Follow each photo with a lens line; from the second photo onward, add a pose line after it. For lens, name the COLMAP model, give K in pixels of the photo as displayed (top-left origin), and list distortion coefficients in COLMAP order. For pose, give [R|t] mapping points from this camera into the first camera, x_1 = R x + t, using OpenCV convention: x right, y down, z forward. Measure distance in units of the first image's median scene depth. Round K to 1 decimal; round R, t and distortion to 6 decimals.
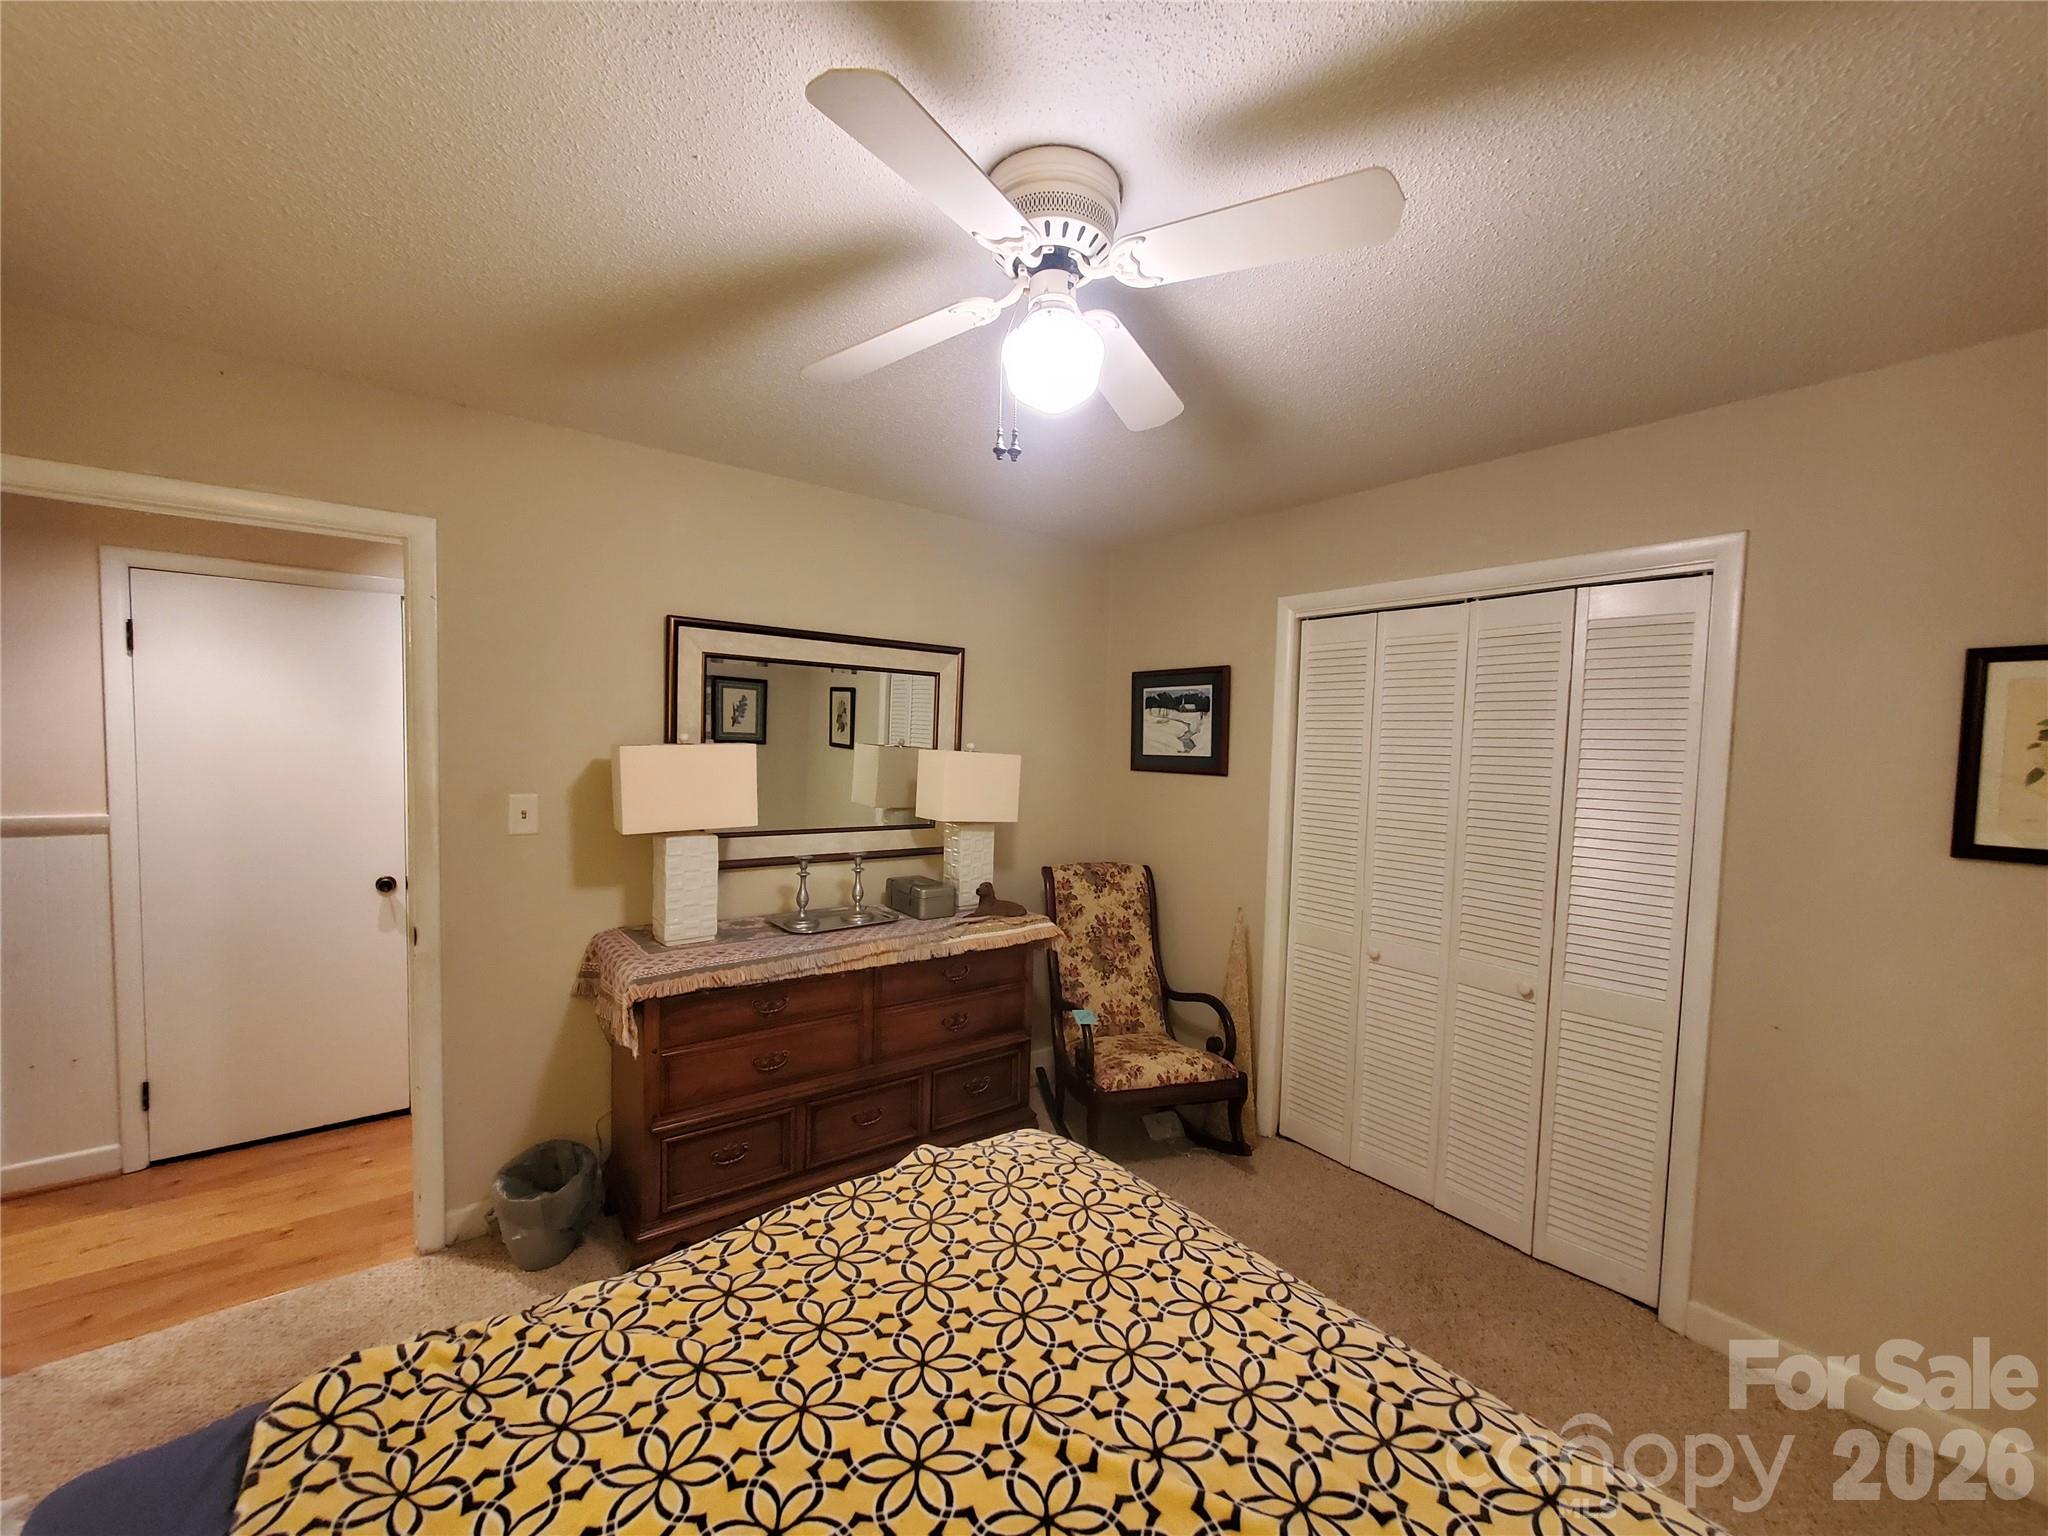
lens RADIAL K [[813.4, 0, 1021.8], [0, 813.4, 786.6], [0, 0, 1]] dist [0.003024, 0.000327]
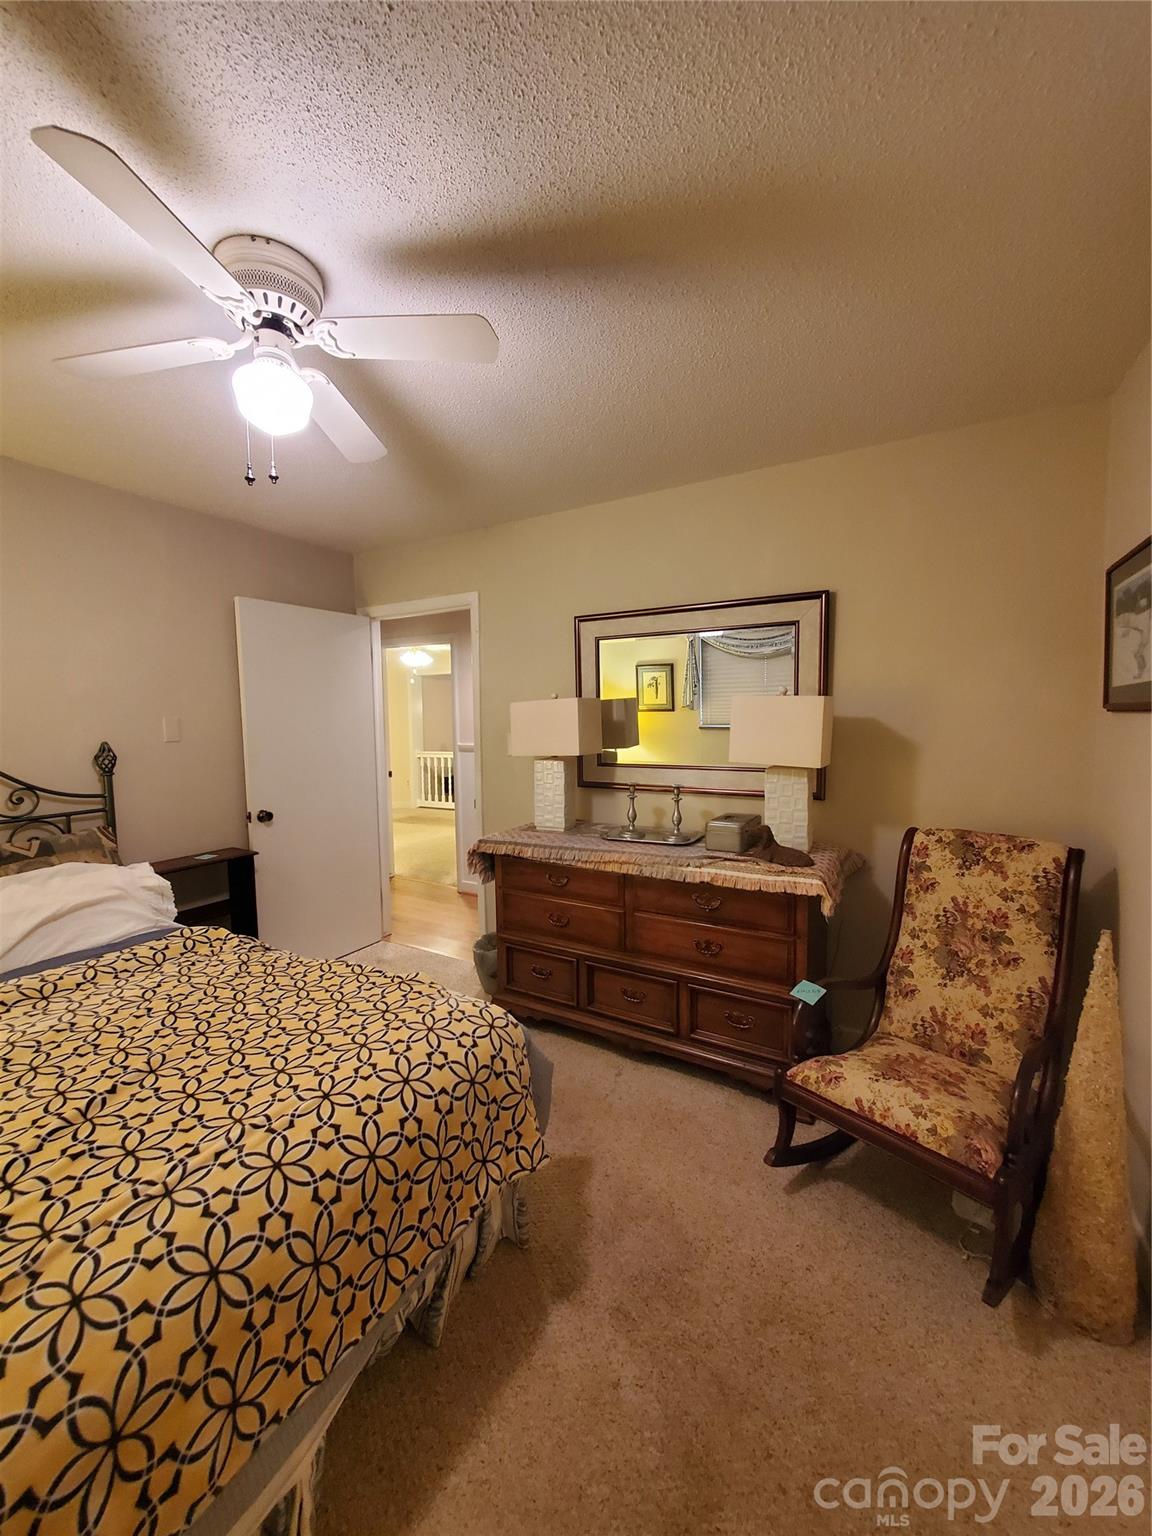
lens RADIAL K [[610.0, 0, 565.3], [0, 610.0, 762.9], [0, 0, 1]] dist [0.003024, 0.000327]
pose [[0.395097, 0.042523, -0.917655, 0.578638], [-0.027021, 0.999034, 0.034660, 0.022793], [0.918242, 0.011102, 0.395865, 0.511066]]
